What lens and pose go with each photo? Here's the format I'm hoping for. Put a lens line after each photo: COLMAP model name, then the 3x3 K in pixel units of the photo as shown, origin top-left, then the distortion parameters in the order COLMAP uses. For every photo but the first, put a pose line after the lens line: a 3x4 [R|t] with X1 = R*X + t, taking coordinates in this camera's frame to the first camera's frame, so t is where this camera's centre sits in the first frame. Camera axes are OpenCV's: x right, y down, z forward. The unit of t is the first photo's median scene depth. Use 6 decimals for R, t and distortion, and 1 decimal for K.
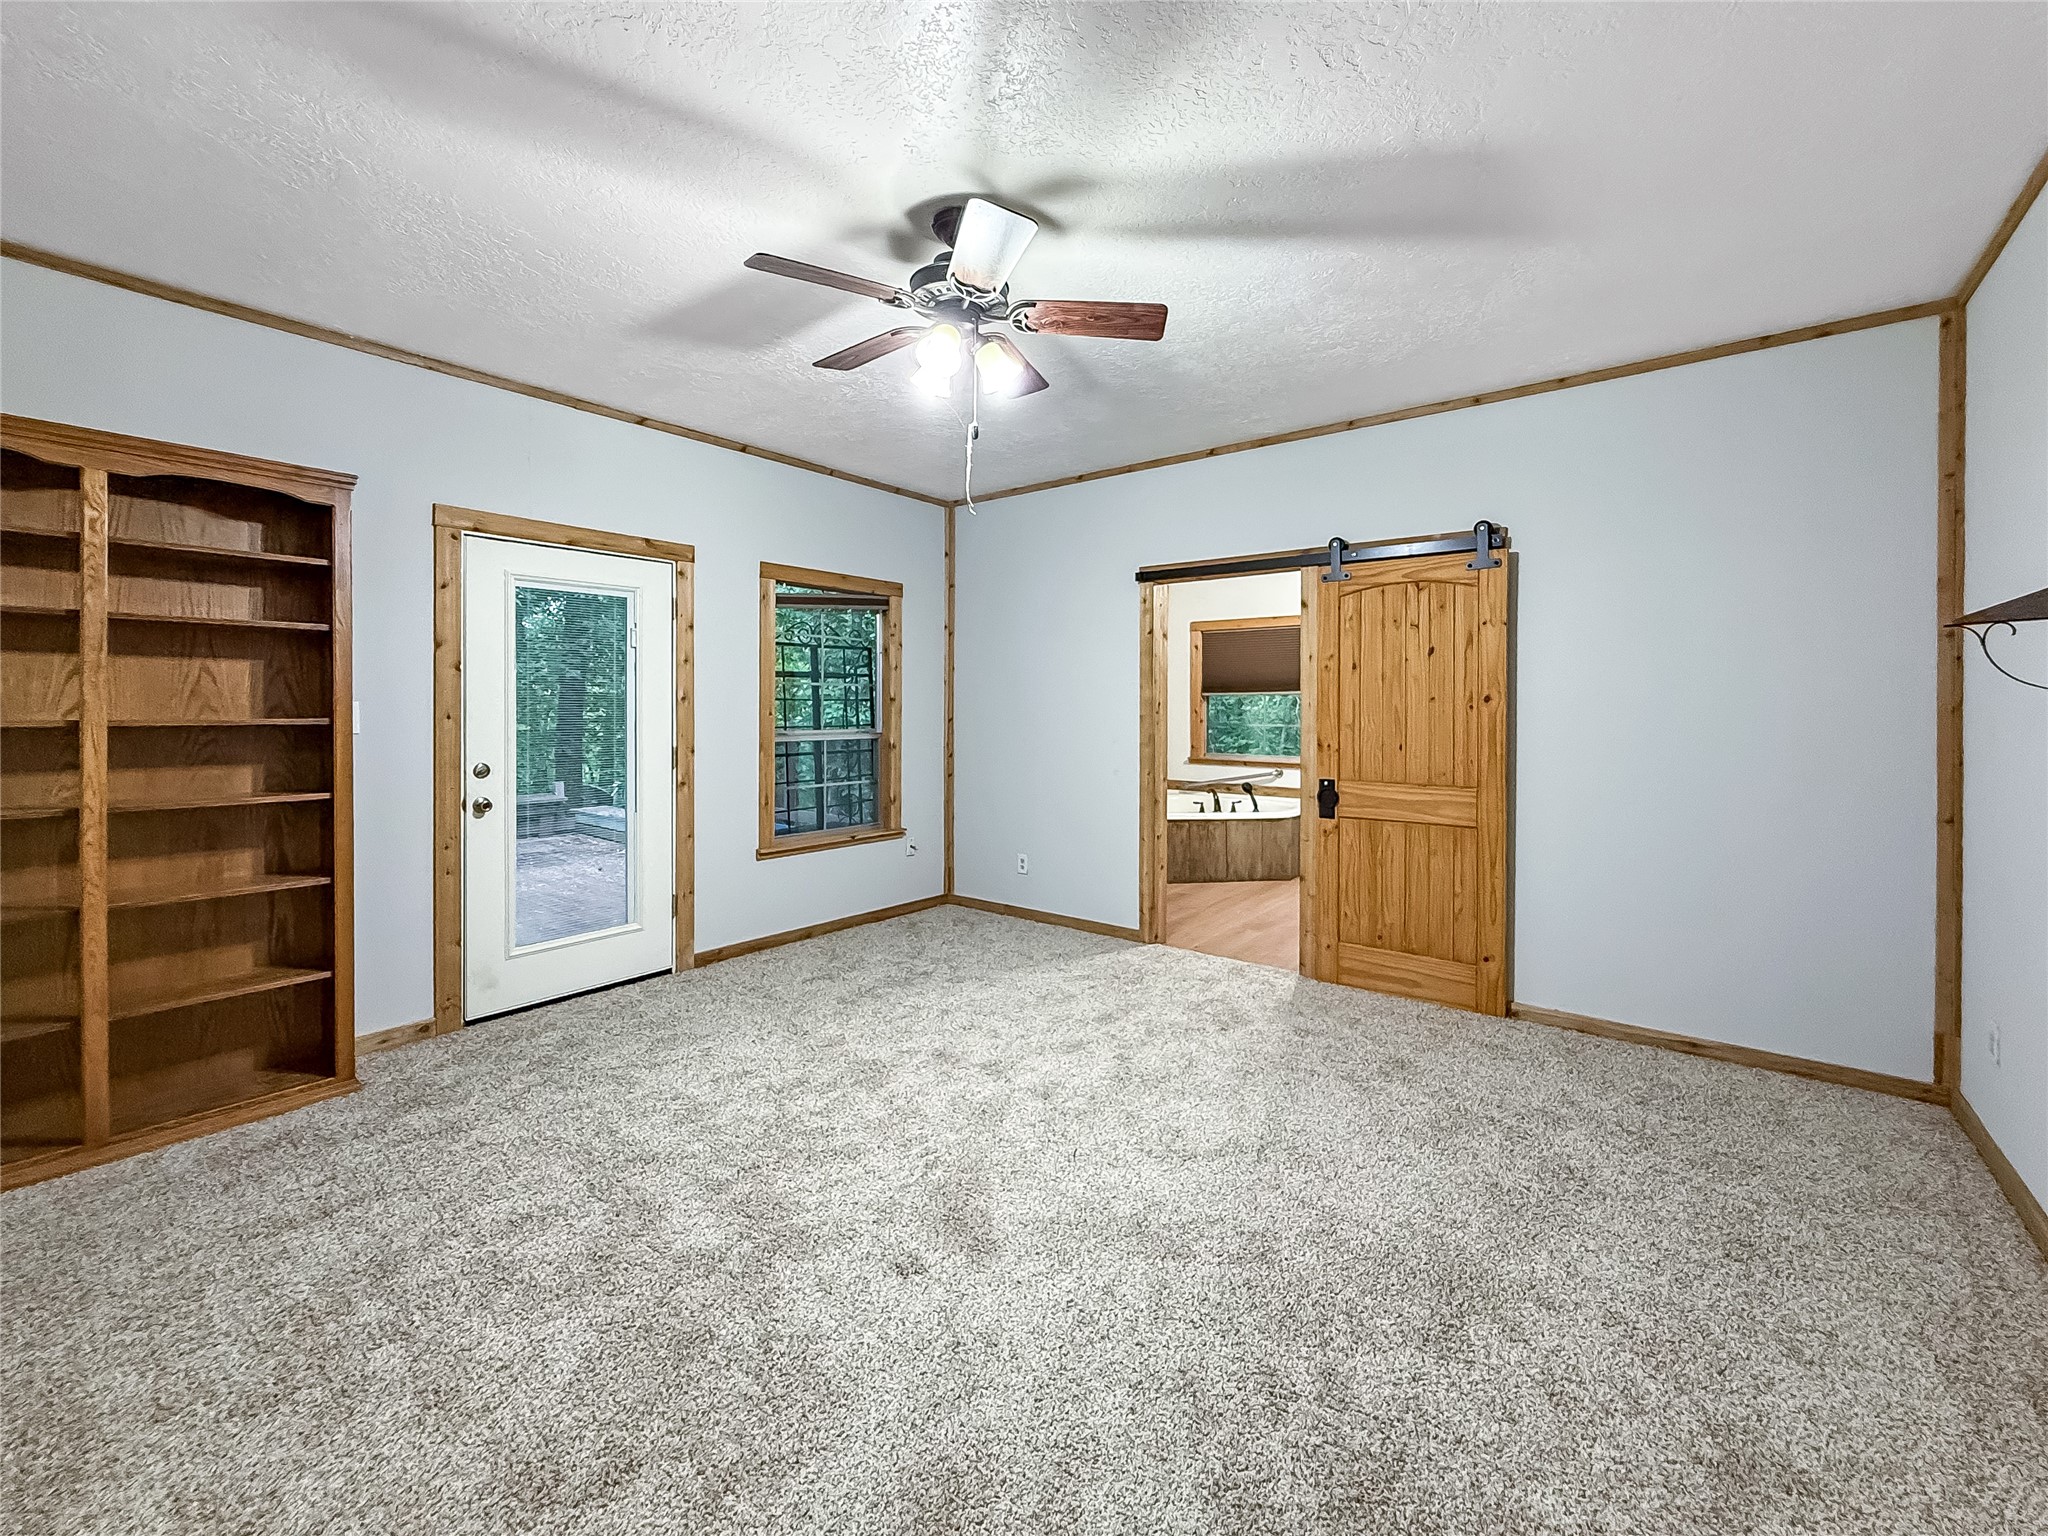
lens RADIAL K [[863.3, 0, 1030.0], [0, 863.3, 689.2], [0, 0, 1]] dist [-0.002595, -0.000259]
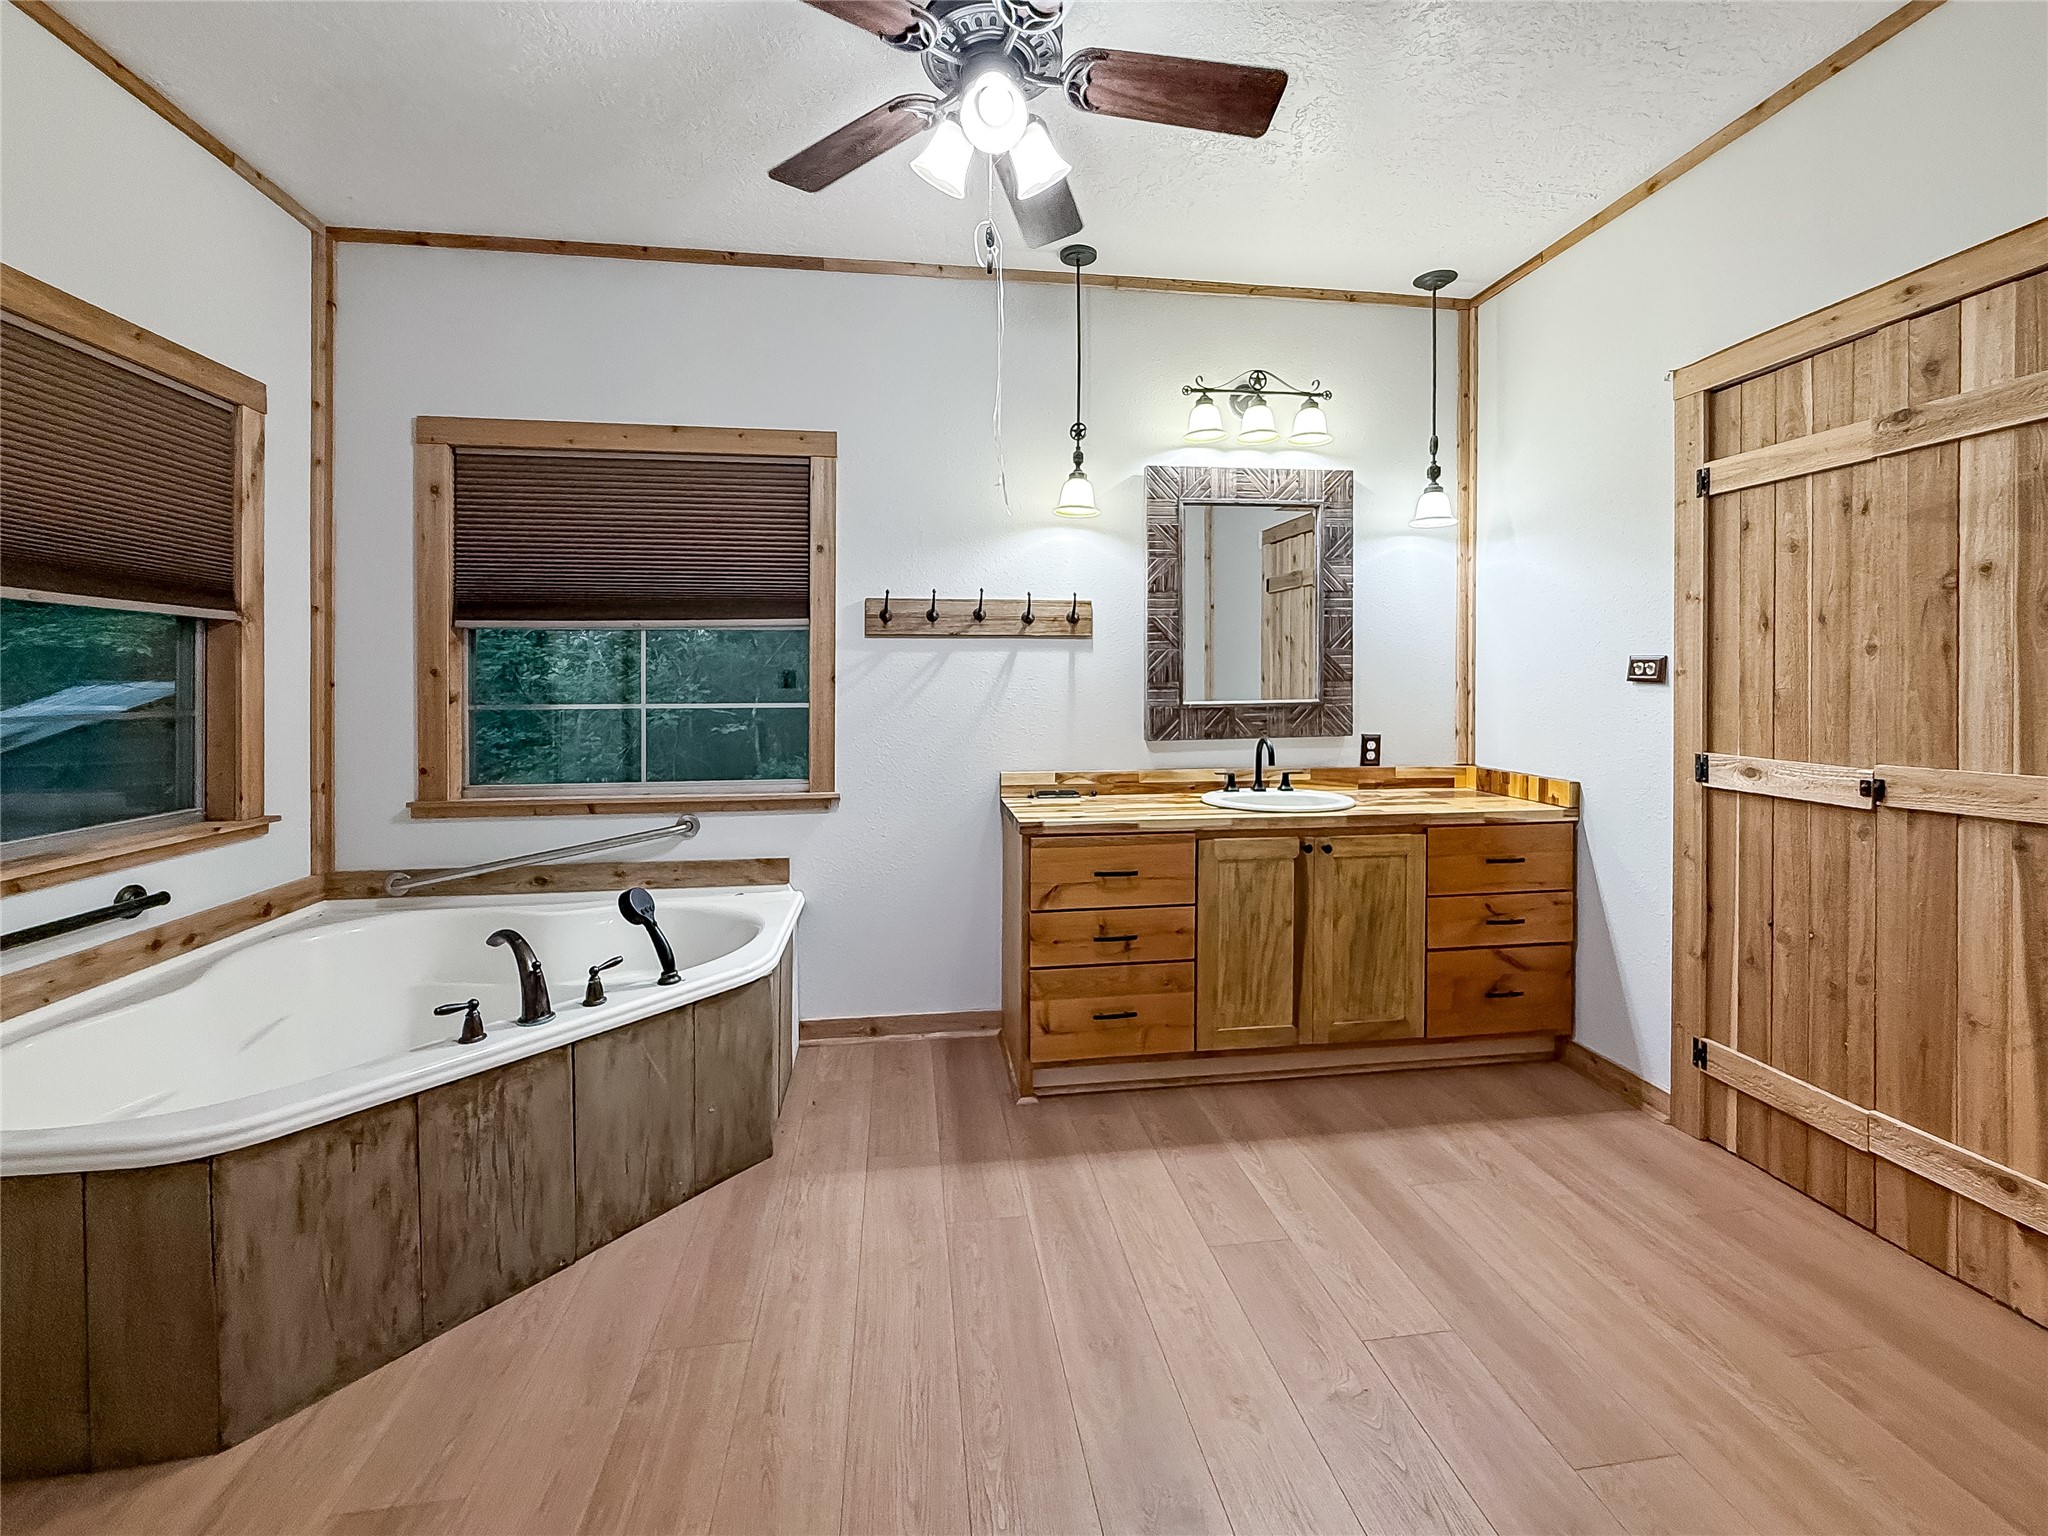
lens RADIAL K [[863.3, 0, 1030.0], [0, 863.3, 689.2], [0, 0, 1]] dist [-0.002595, -0.000259]
pose [[0.694080, -0.008324, 0.719850, 0.210849], [-0.009587, 0.999738, 0.020805, 0.046129], [-0.719834, -0.021341, 0.693818, 1.138456]]
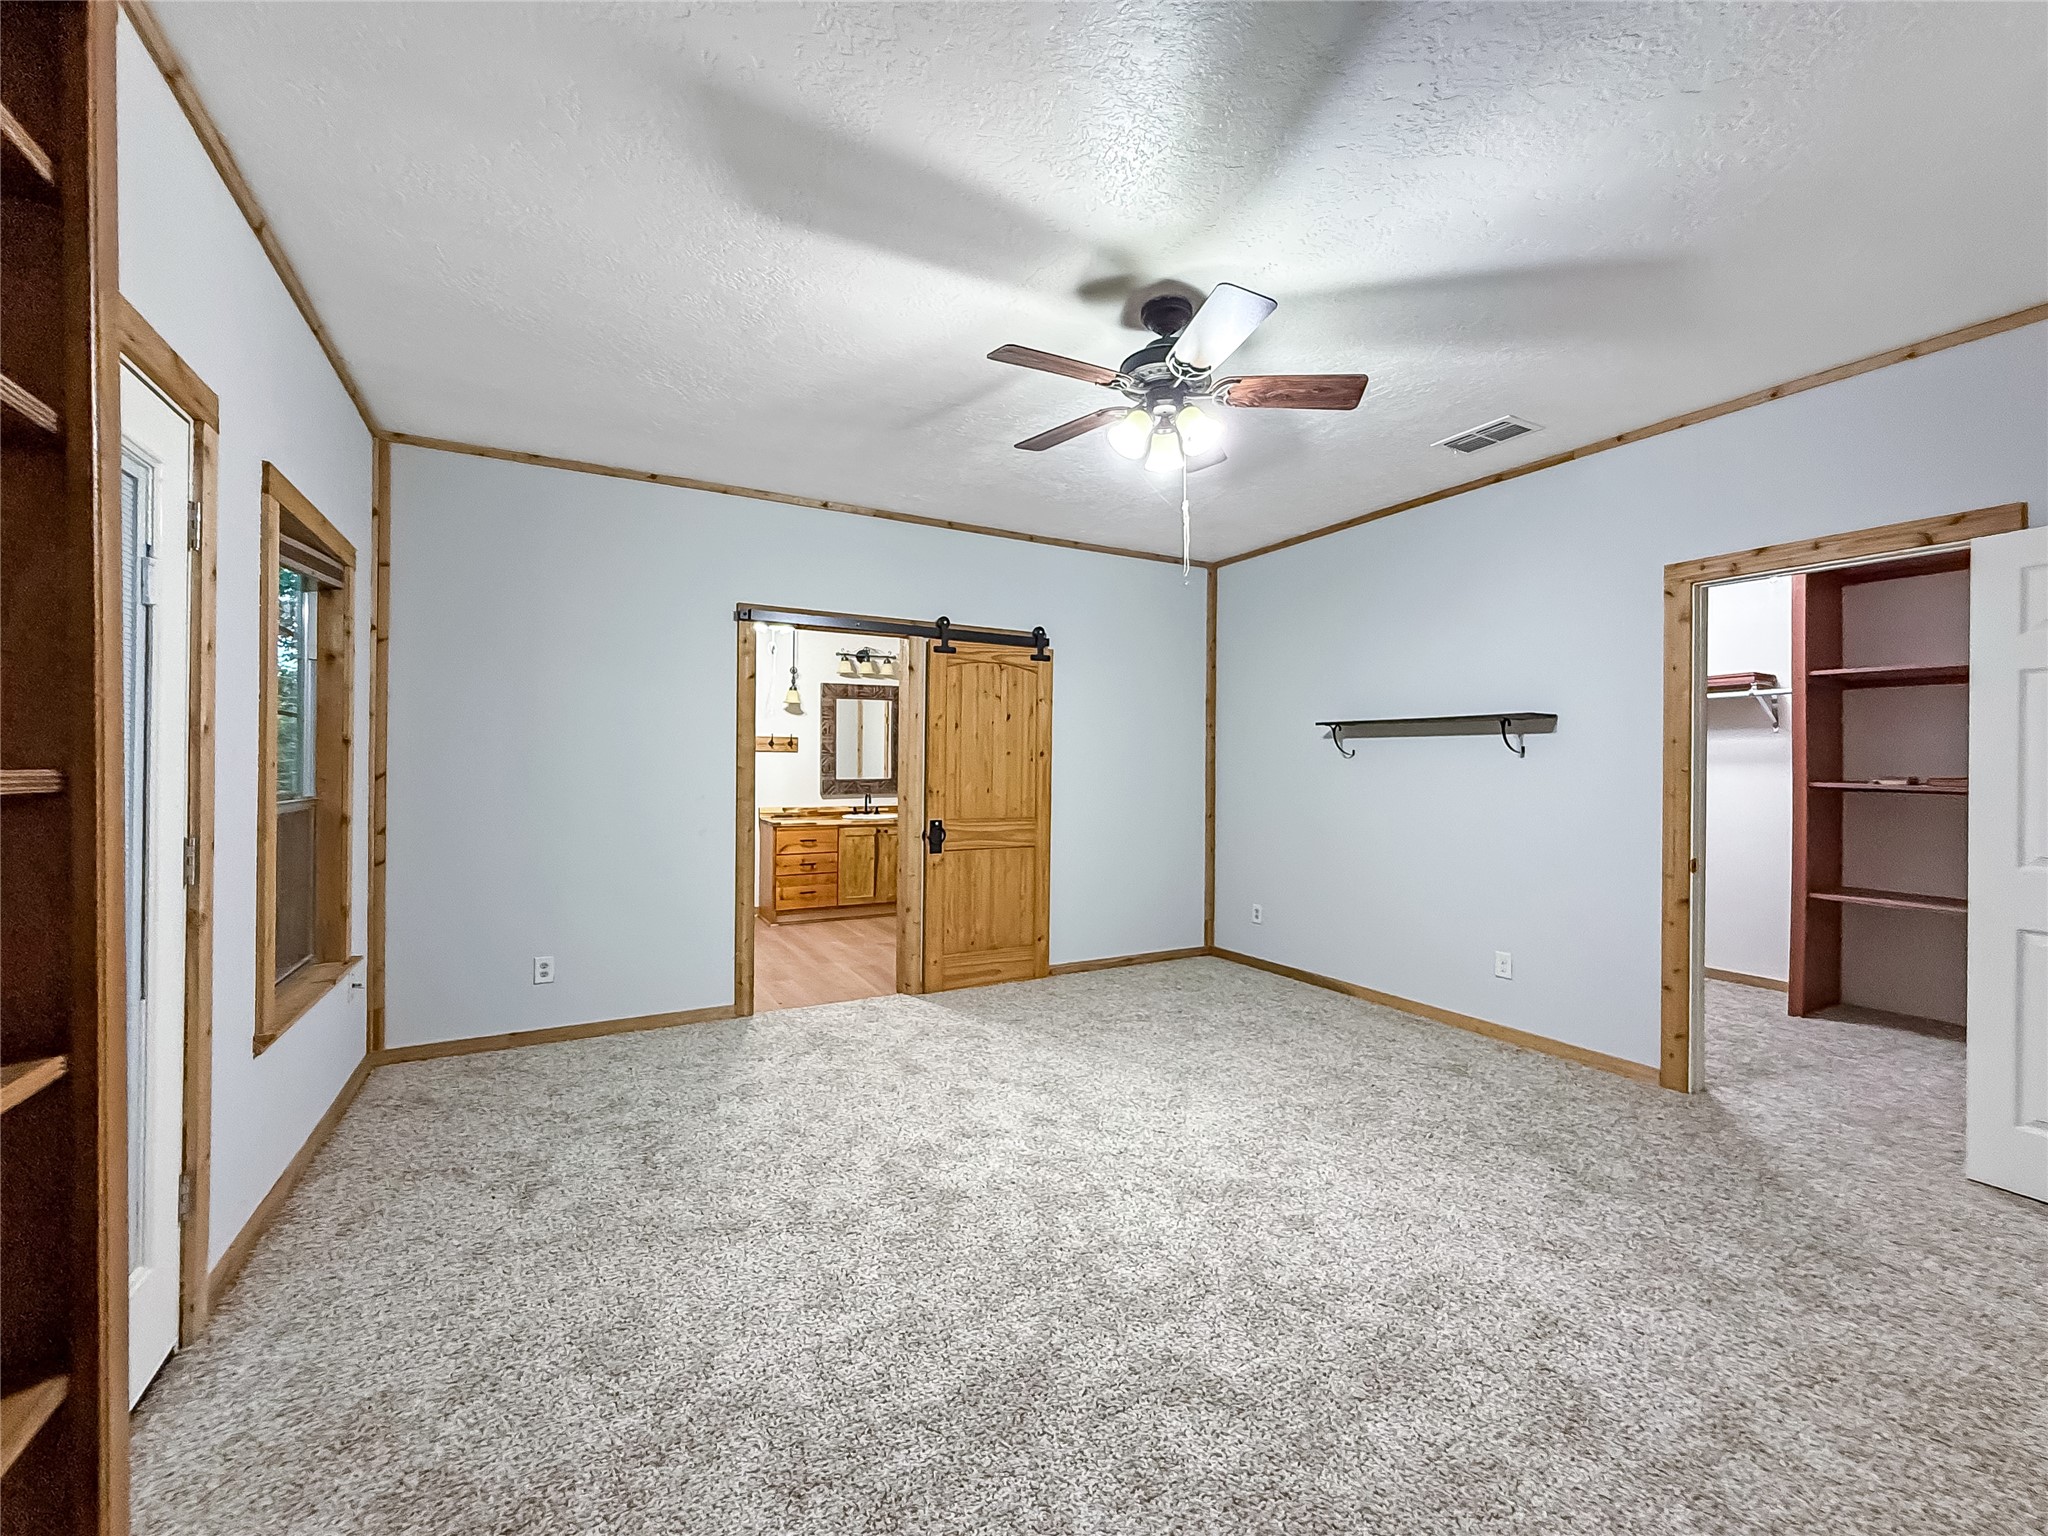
lens RADIAL K [[838.9, 0, 1030.0], [0, 838.9, 760.2], [0, 0, 1]] dist [0.001717, 0.000046]
pose [[0.379691, 0.007249, 0.925085, -0.696052], [-0.021309, 0.999773, 0.000912, 0.019548], [-0.924868, -0.020059, 0.379760, 0.471402]]
